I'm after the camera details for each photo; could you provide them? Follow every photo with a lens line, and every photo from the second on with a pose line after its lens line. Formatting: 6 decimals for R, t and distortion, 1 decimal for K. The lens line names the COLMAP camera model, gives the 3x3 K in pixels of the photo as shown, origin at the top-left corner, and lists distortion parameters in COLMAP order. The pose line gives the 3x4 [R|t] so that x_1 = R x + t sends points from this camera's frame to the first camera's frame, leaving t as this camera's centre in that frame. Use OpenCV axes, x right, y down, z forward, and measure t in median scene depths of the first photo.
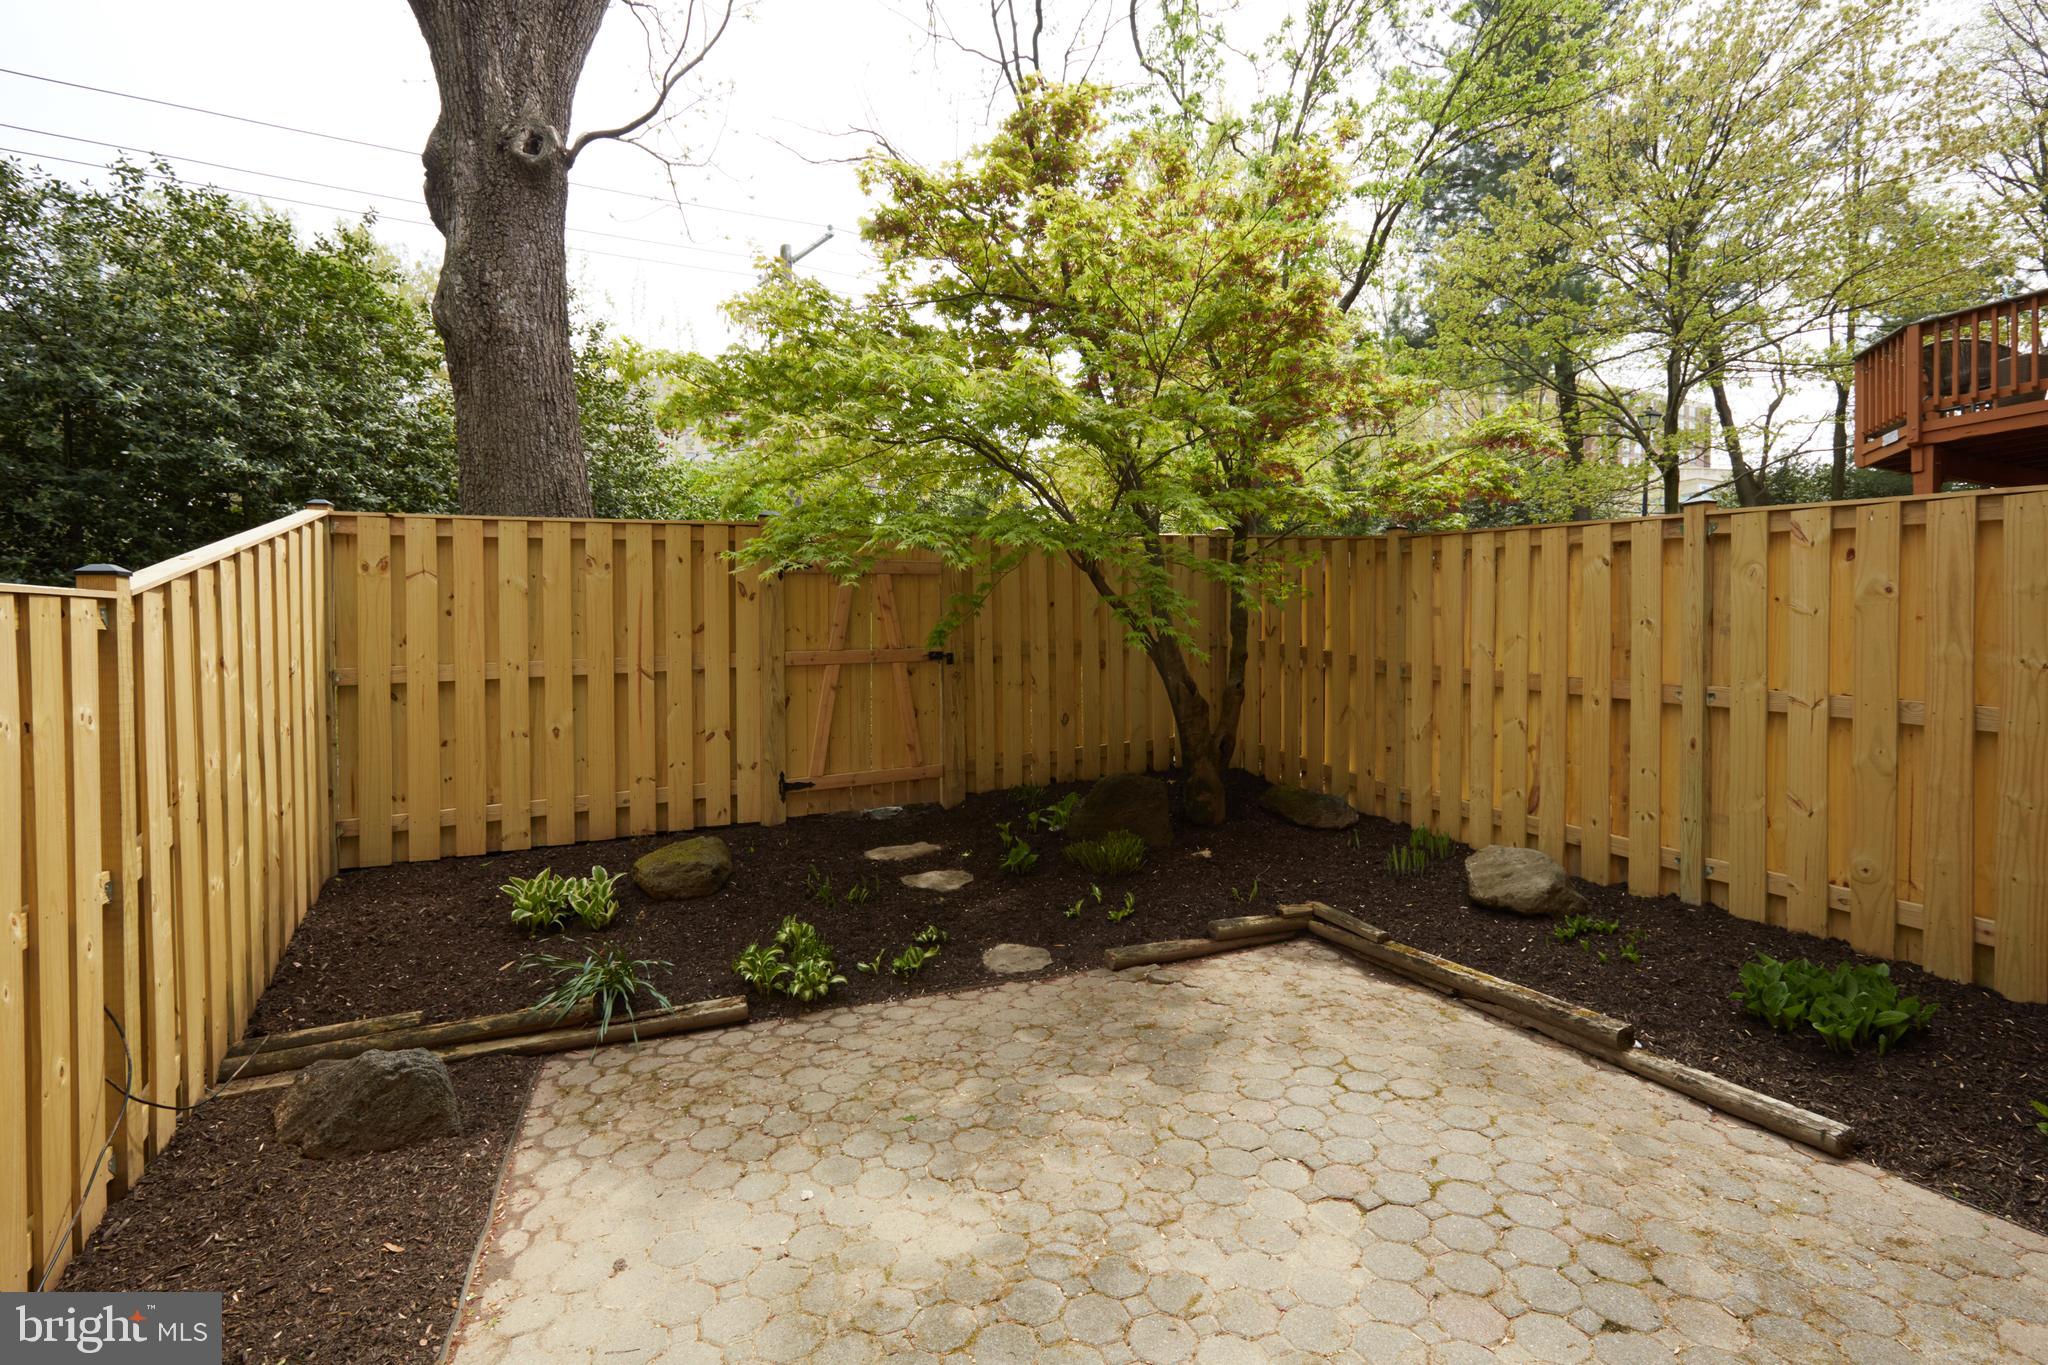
lens RADIAL K [[945.2, 0, 1030.2], [0, 945.2, 678.4], [0, 0, 1]] dist [0.001218, 0.000971]
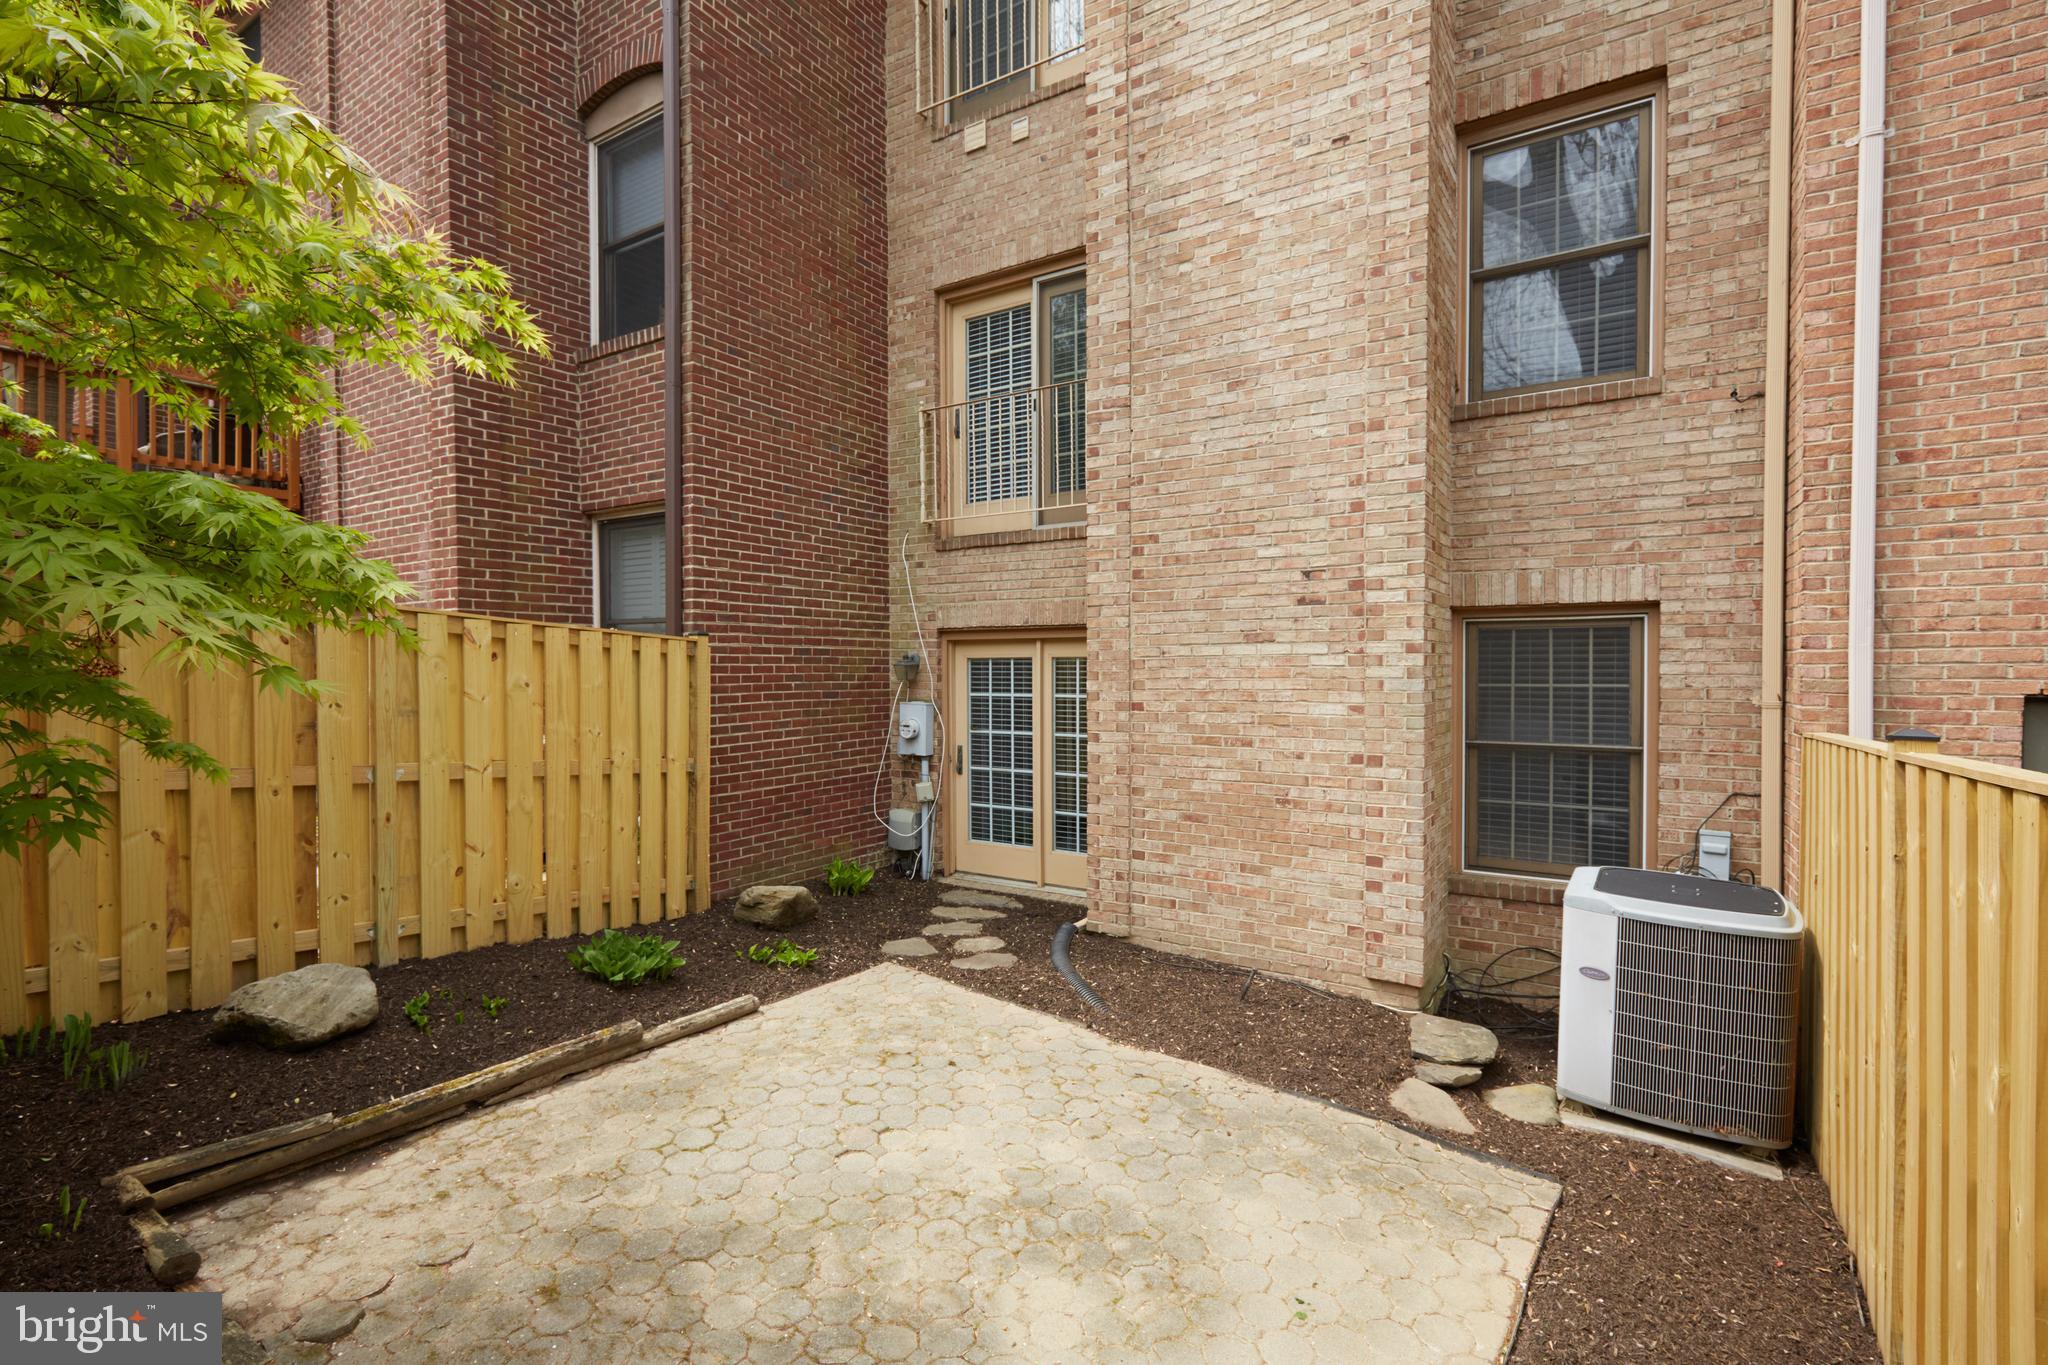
lens RADIAL K [[945.2, 0, 1028.2], [0, 945.2, 680.7], [0, 0, 1]] dist [0.001218, 0.000971]
pose [[-0.521232, -0.009079, 0.853367, -0.642932], [0.013726, 0.999725, 0.019019, -0.104857], [-0.853305, 0.021627, -0.520964, 0.987484]]
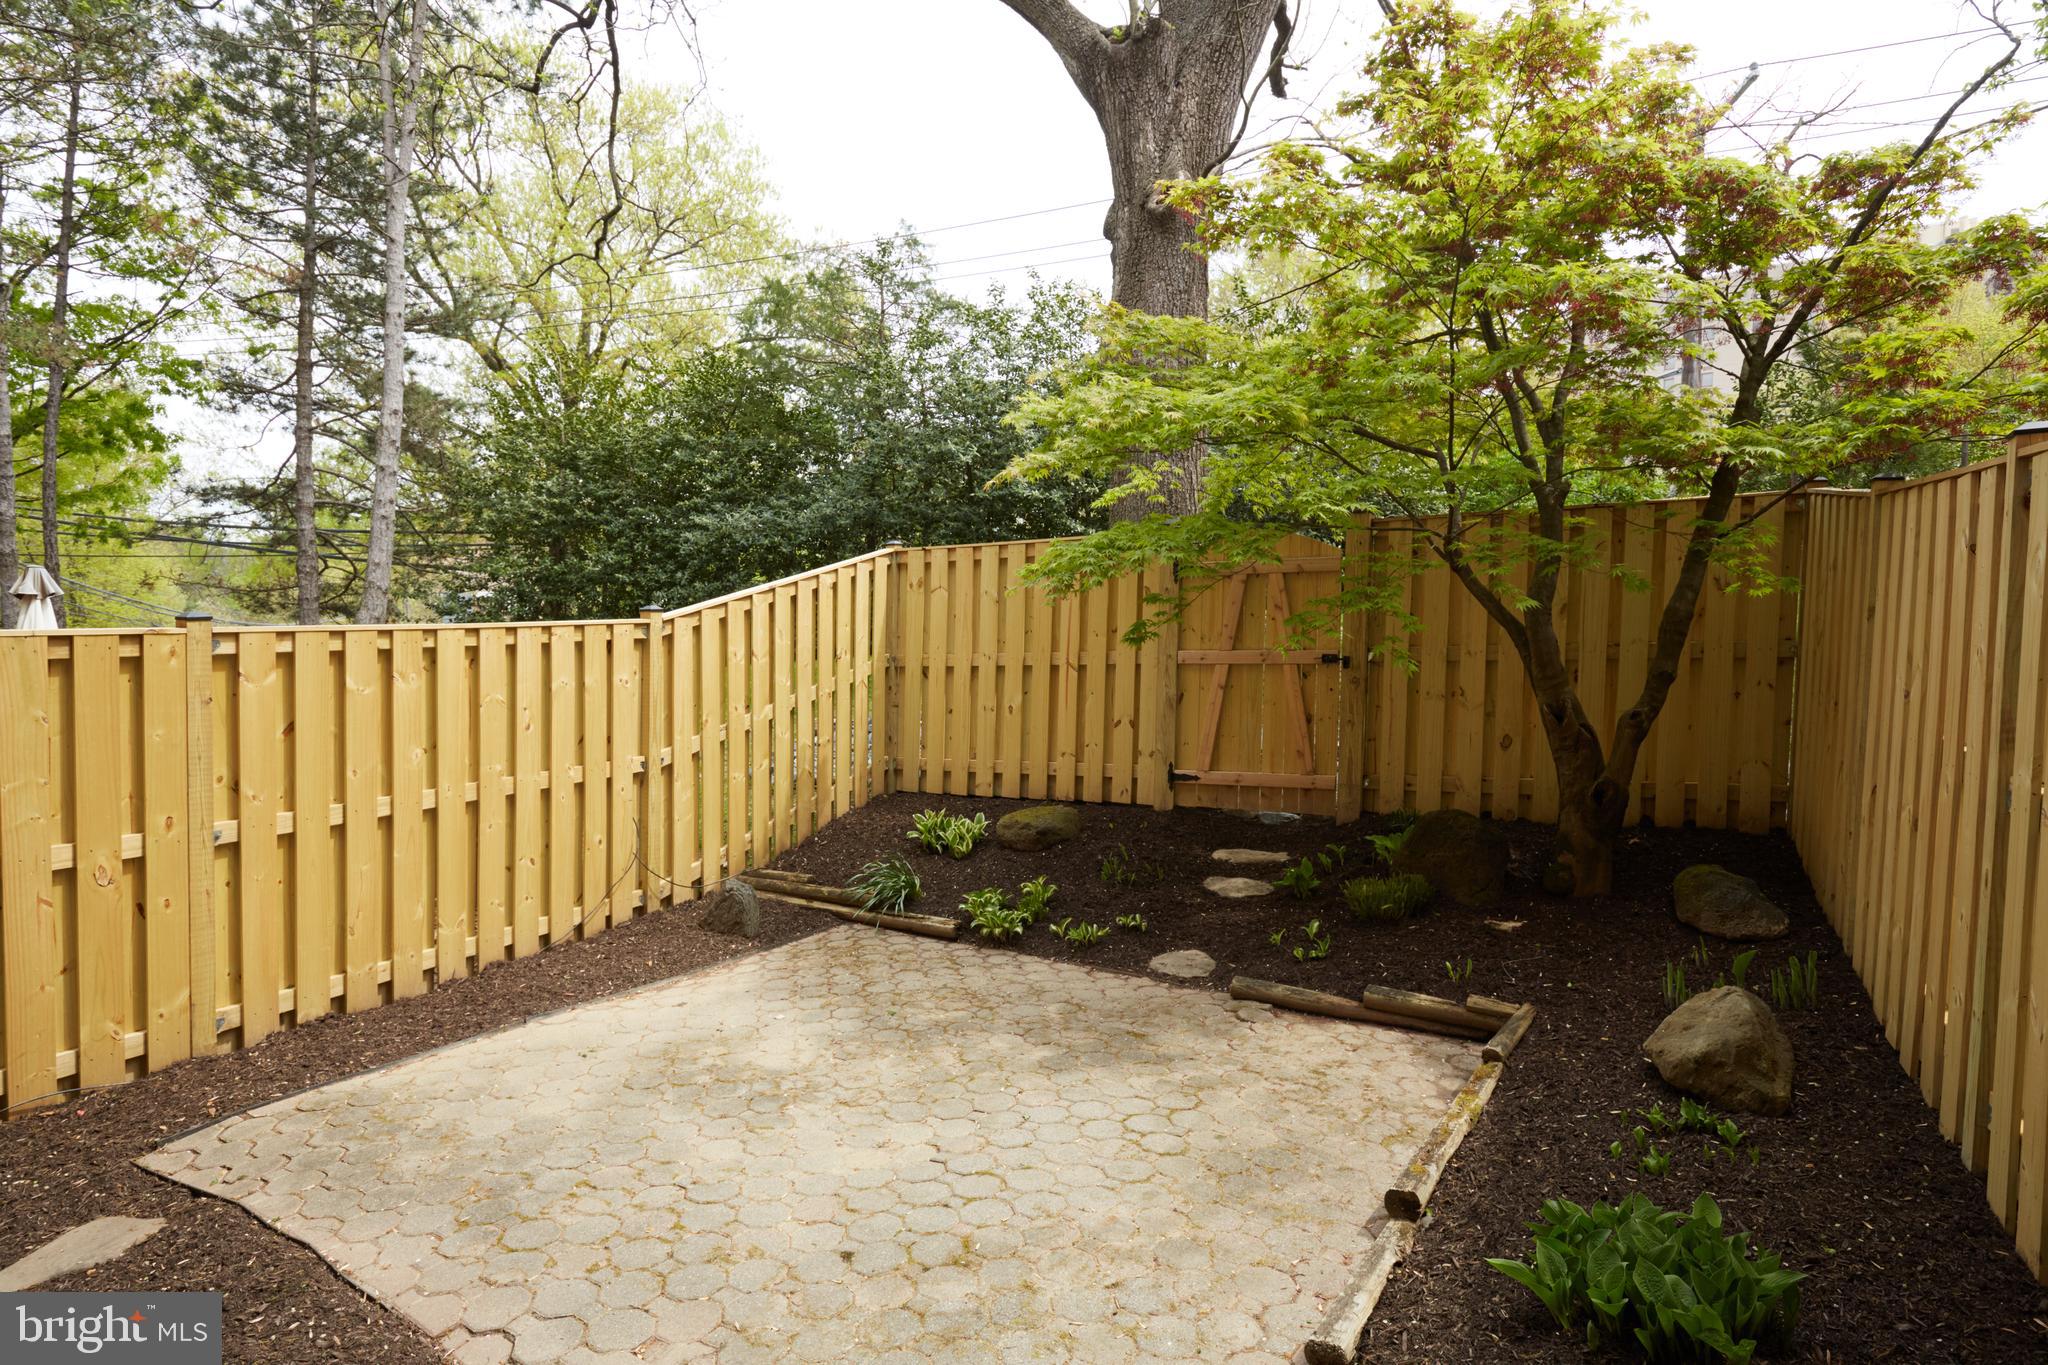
lens RADIAL K [[1105.7, 0, 1009.5], [0, 1105.7, 677.9], [0, 0, 1]] dist [-0.017233, 0.000343]
pose [[0.571141, 0.049749, -0.819343, 0.938722], [-0.034232, 0.998737, 0.036779, -0.052856], [0.820138, 0.007042, 0.572122, 0.187763]]
